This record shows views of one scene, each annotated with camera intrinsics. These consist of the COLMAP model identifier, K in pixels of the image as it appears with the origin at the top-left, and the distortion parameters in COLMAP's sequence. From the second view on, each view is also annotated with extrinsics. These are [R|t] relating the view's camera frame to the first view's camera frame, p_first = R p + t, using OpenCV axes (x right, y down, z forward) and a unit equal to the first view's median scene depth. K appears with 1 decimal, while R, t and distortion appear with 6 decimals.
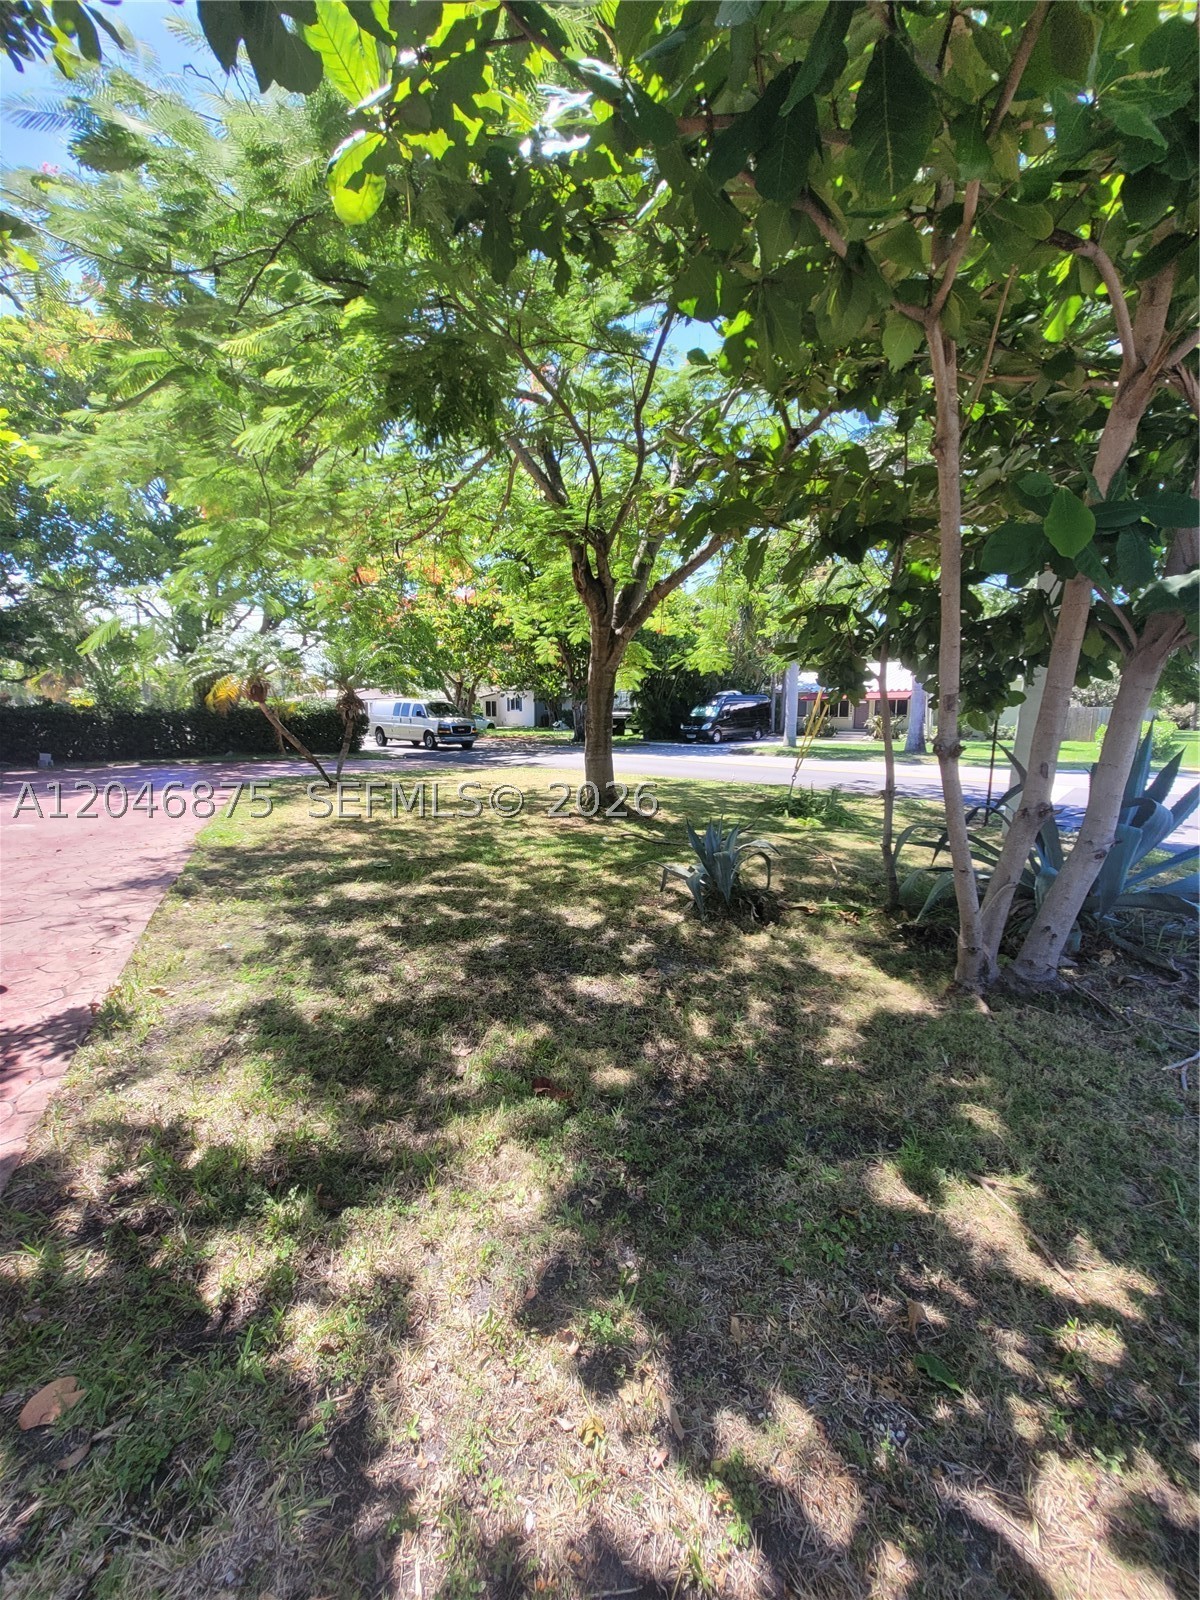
lens RADIAL K [[622.8, 0, 605.5], [0, 622.8, 800.8], [0, 0, 1]] dist [0.012038, -0.002875]
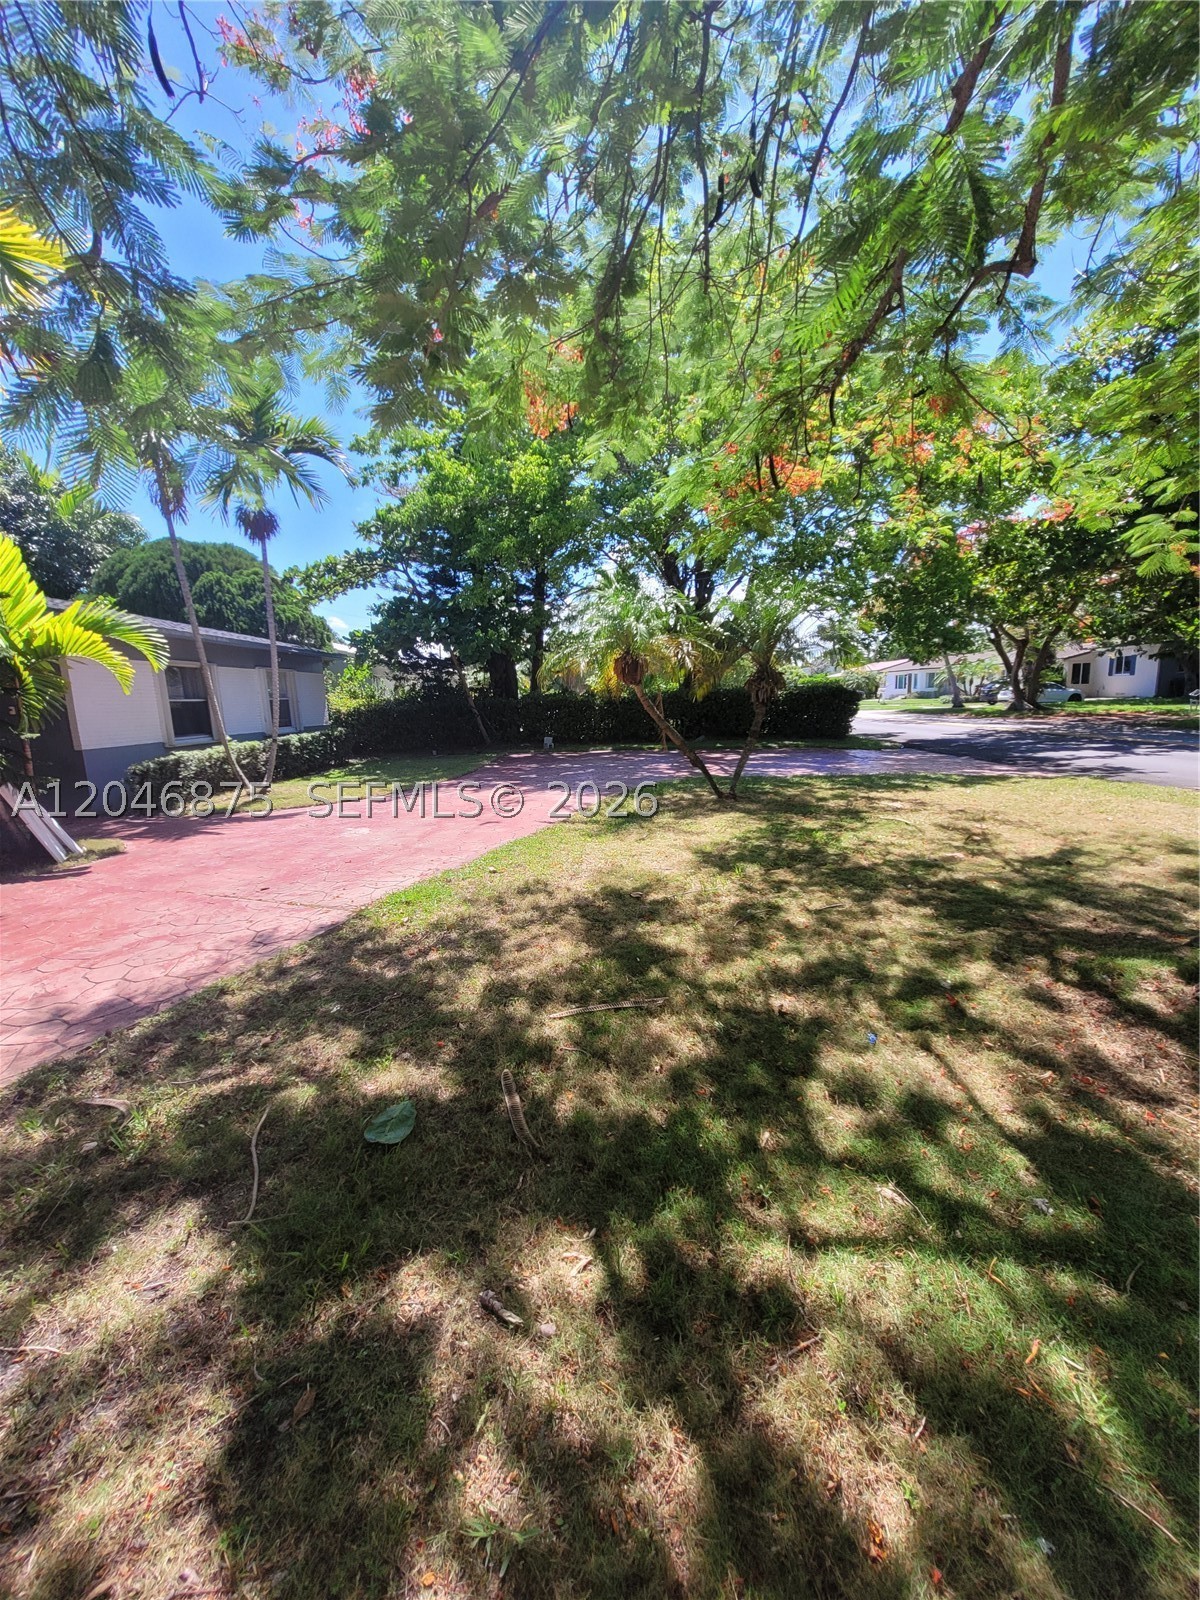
lens RADIAL K [[622.8, 0, 605.5], [0, 622.8, 800.8], [0, 0, 1]] dist [0.012038, -0.002875]
pose [[0.671612, 0.100470, -0.734060, -0.003565], [-0.069469, 0.994938, 0.072617, -0.021322], [0.737639, 0.002224, 0.675191, 0.142407]]
